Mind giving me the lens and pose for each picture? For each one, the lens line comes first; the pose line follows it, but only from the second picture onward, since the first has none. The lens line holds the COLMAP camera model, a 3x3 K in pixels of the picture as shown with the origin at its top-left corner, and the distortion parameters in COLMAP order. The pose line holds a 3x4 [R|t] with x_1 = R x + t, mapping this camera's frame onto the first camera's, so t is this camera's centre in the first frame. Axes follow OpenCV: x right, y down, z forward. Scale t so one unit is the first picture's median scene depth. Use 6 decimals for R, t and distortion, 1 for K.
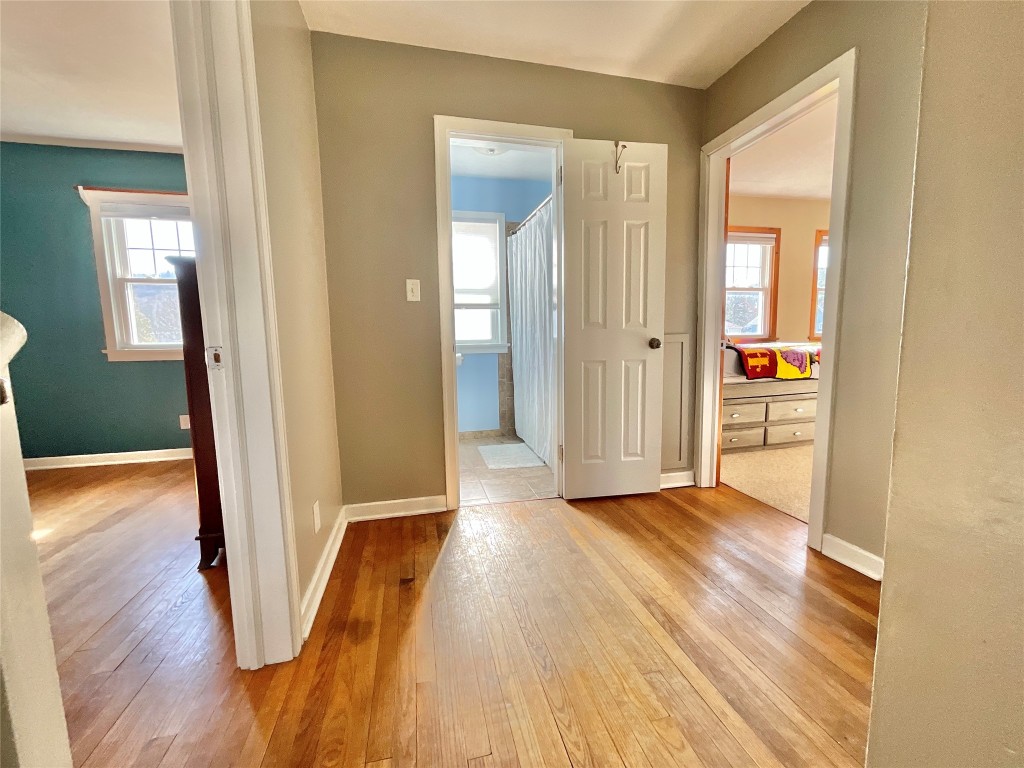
lens RADIAL K [[415.3, 0, 515.6], [0, 415.3, 385.1], [0, 0, 1]] dist [0.002032, -0.000093]
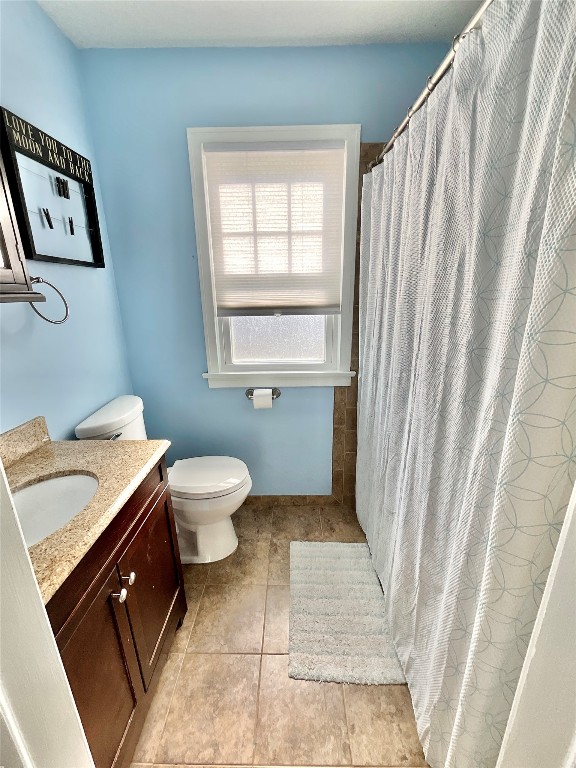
lens RADIAL K [[311.5, 0, 288.0], [0, 311.5, 381.8], [0, 0, 1]] dist [0.002032, -0.000093]
pose [[0.968927, 0.070273, -0.237154, 0.000182], [-0.026961, 0.983085, 0.181155, -0.165173], [0.245873, -0.169132, 0.954432, 0.546489]]
